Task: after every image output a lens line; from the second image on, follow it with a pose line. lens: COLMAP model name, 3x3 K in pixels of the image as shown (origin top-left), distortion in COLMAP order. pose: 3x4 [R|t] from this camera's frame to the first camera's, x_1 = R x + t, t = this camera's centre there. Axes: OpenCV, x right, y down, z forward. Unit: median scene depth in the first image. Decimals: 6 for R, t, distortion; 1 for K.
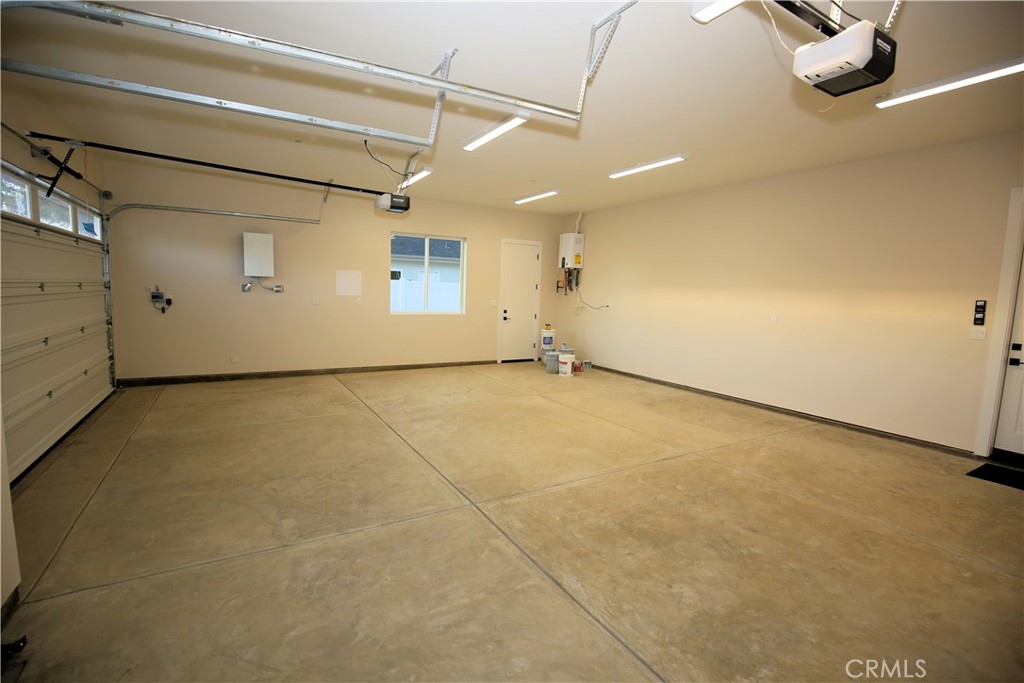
lens RADIAL K [[471.2, 0, 506.2], [0, 471.2, 345.5], [0, 0, 1]] dist [-0.038339, 0.007223]
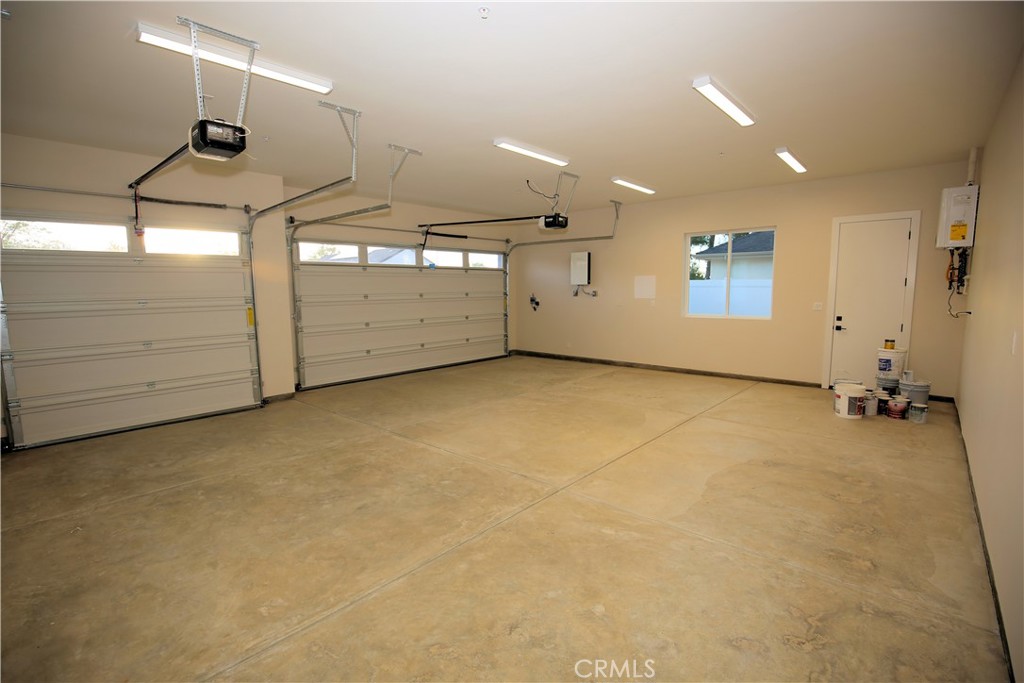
lens RADIAL K [[471.2, 0, 506.2], [0, 471.2, 345.5], [0, 0, 1]] dist [-0.038339, 0.007223]
pose [[0.300968, 0.080913, -0.950195, 1.185561], [-0.093402, 0.994104, 0.055067, -0.051194], [0.949049, 0.072177, 0.306751, 0.691149]]
